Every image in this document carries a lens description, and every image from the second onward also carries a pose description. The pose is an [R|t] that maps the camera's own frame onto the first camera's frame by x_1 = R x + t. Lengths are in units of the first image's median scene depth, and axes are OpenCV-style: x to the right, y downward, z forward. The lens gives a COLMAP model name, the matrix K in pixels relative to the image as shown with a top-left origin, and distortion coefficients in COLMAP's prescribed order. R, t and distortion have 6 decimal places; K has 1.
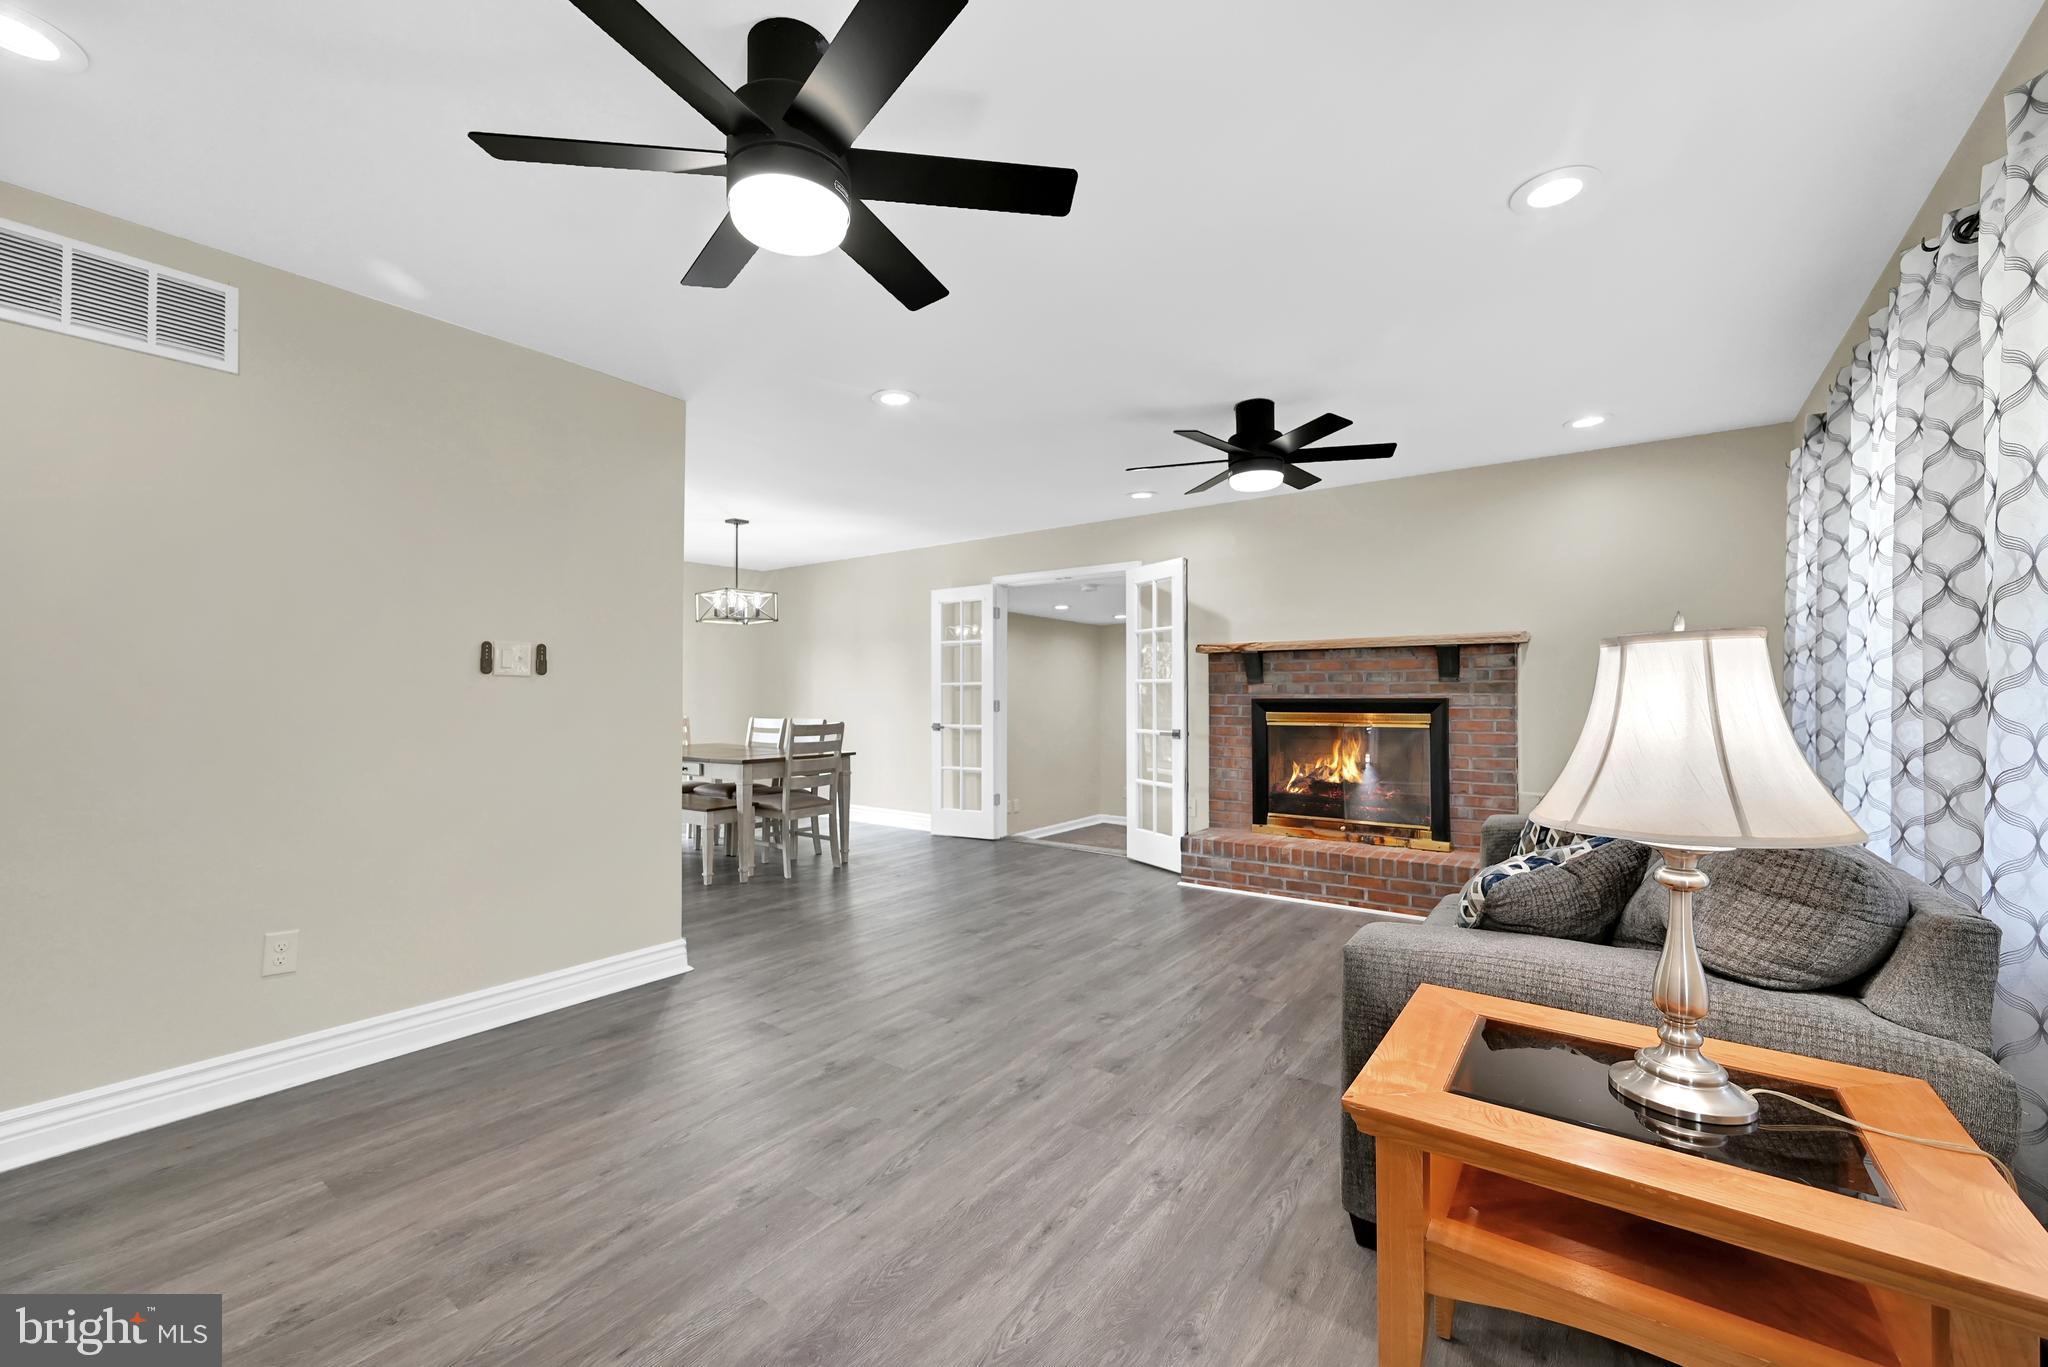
lens RADIAL K [[820.4, 0, 1022.6], [0, 820.4, 684.5], [0, 0, 1]] dist [0.000068, -0.000218]
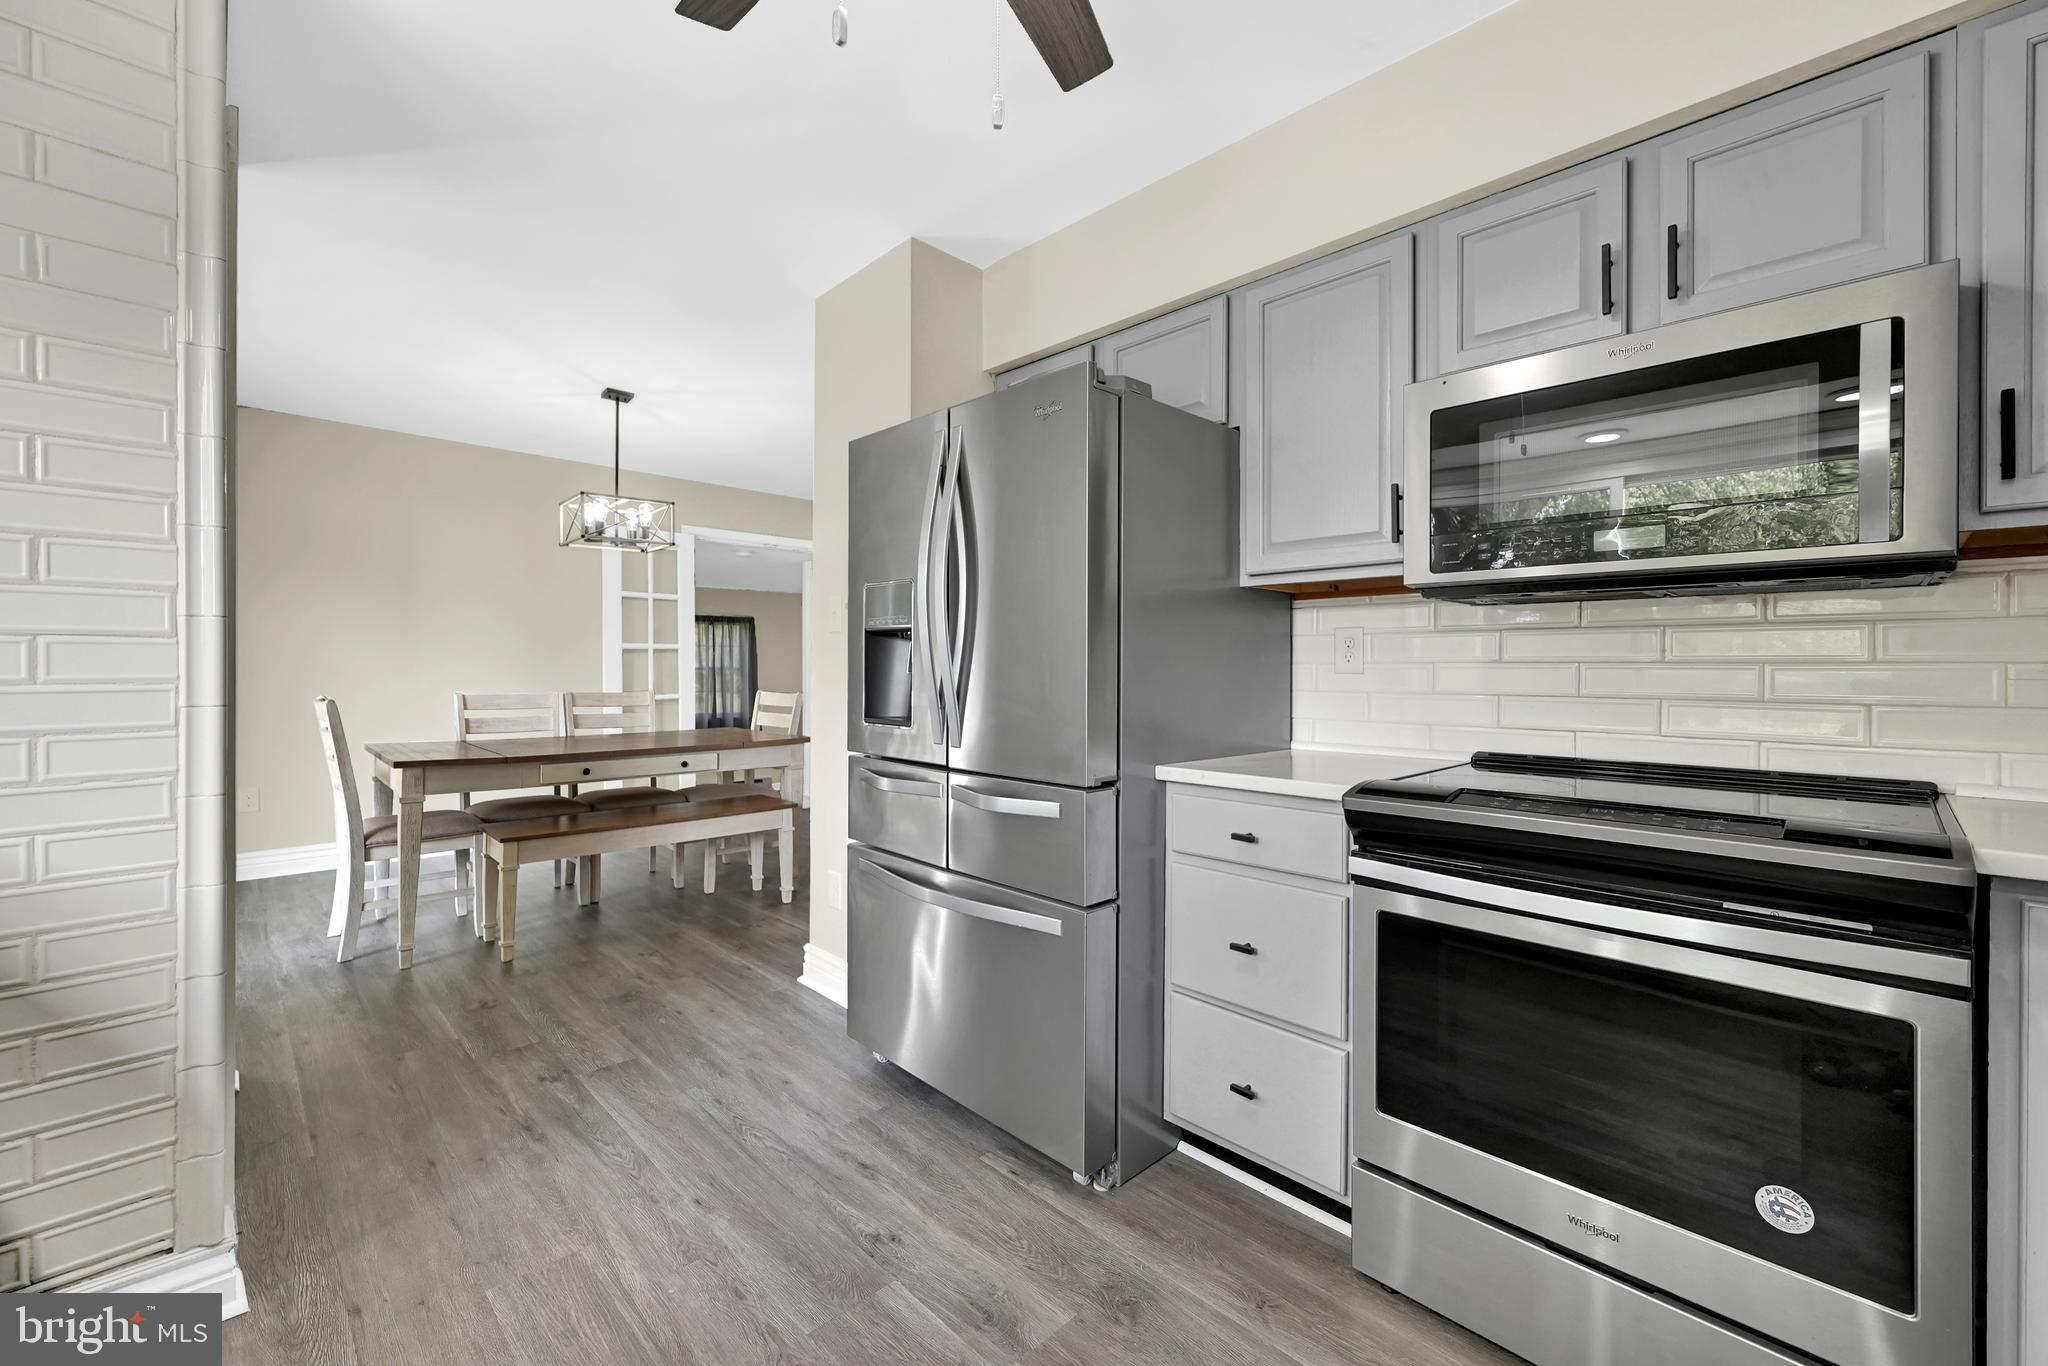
lens RADIAL K [[828.7, 0, 1020.1], [0, 828.7, 664.9], [0, 0, 1]] dist [-0.012406, 0.000053]
pose [[0.159374, 0.005860, 0.987201, -1.401768], [-0.017879, 0.999836, -0.003048, 0.024046], [-0.987056, -0.017165, 0.159452, 0.828039]]
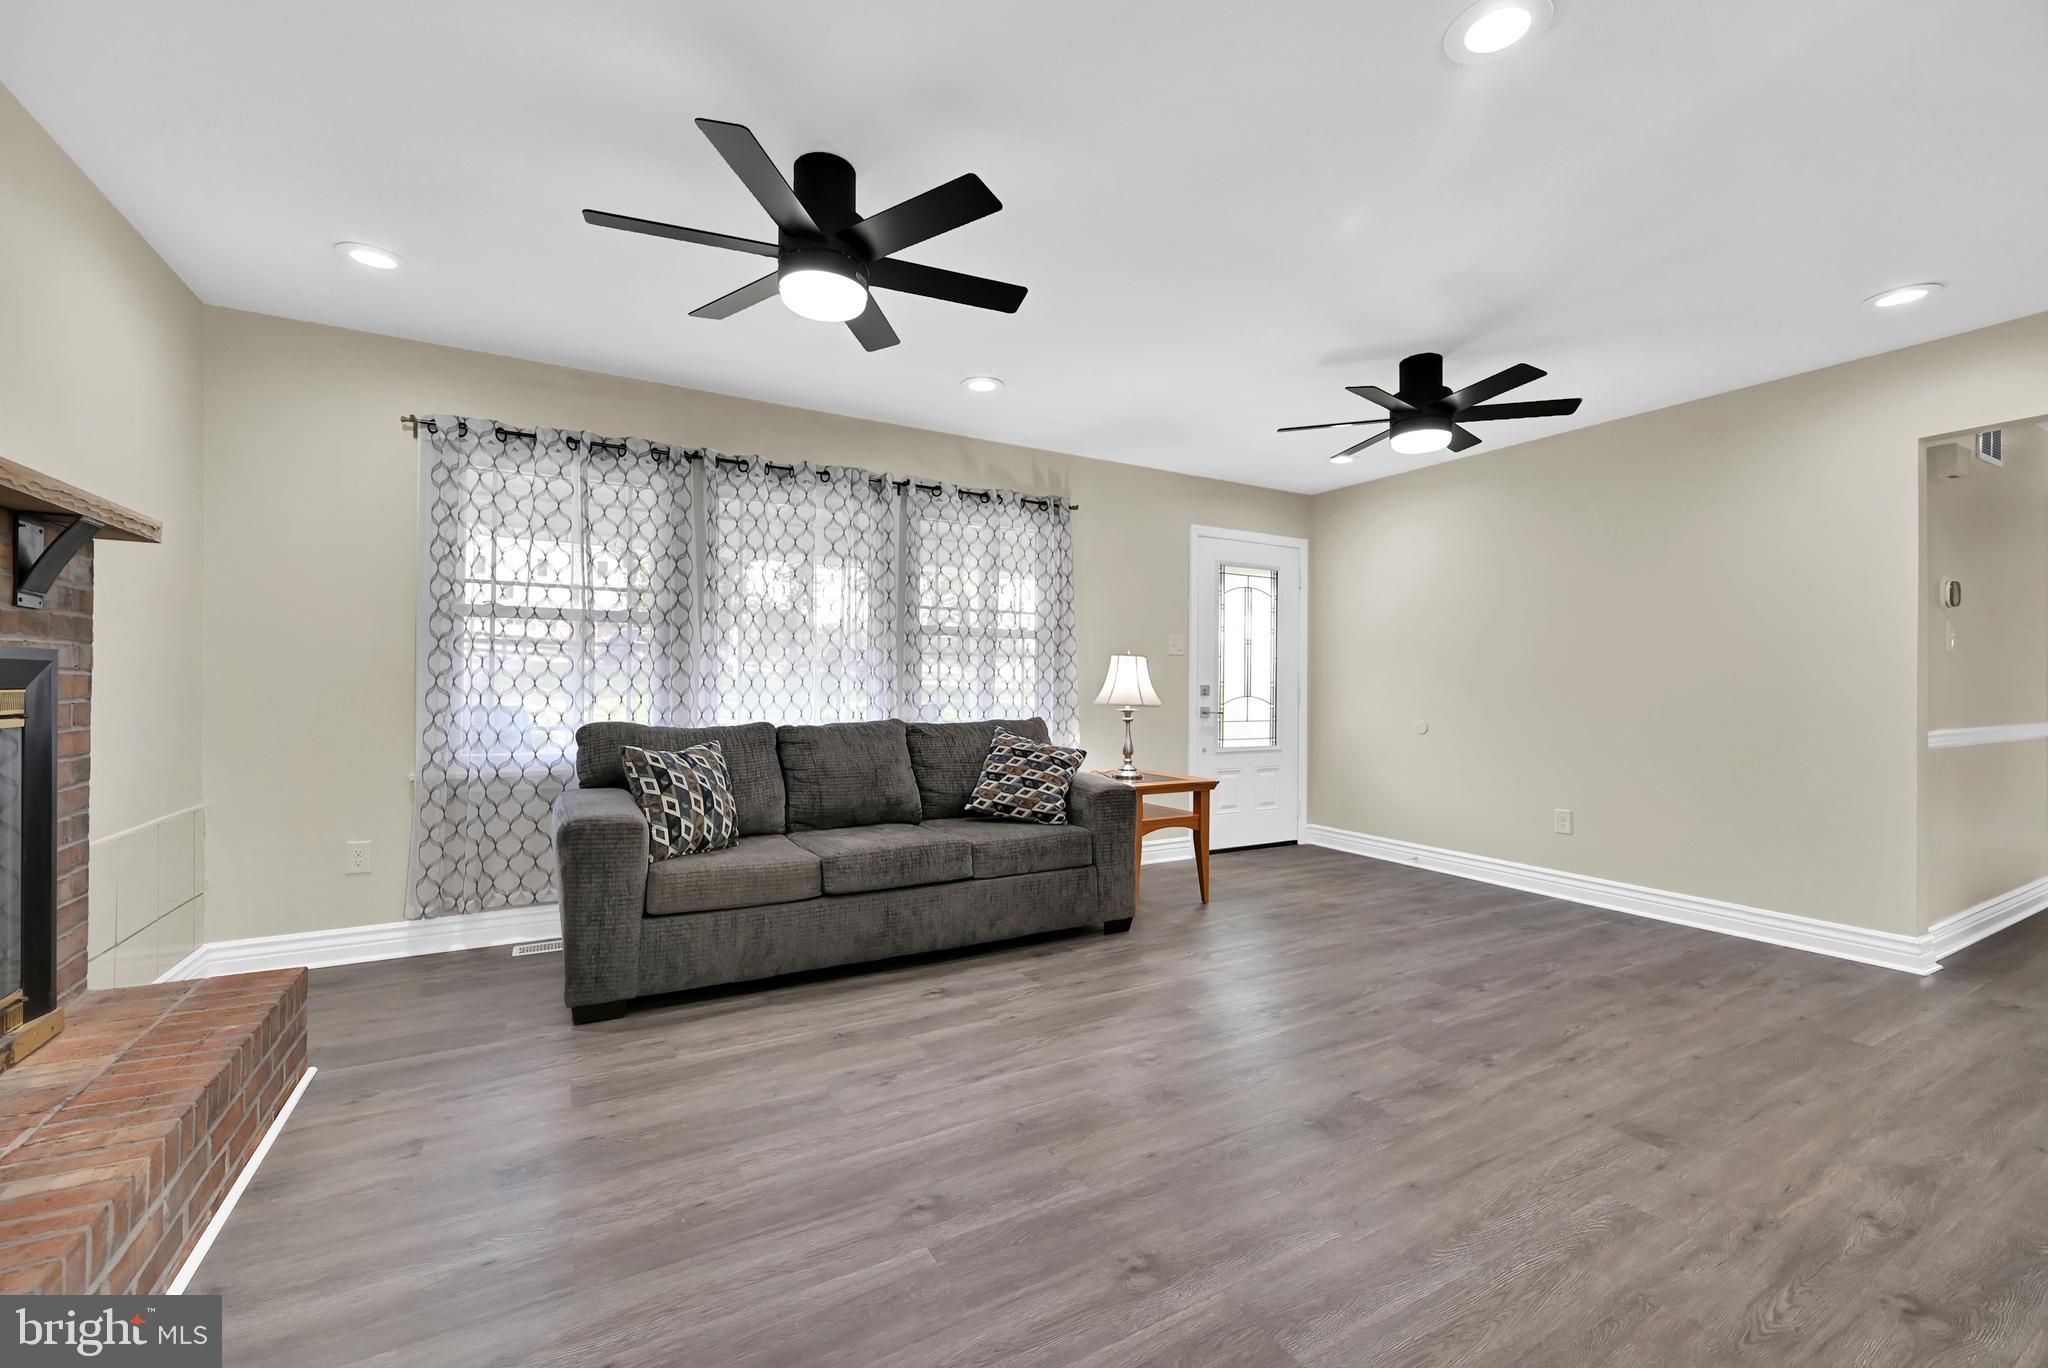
lens RADIAL K [[825.8, 0, 1020.0], [0, 825.8, 685.7], [0, 0, 1]] dist [-0.000313, 0.000316]
pose [[-0.912519, -0.004918, 0.409004, -0.084610], [-0.011470, 0.999842, -0.013569, 0.039881], [-0.408872, -0.017074, -0.912432, 1.322354]]
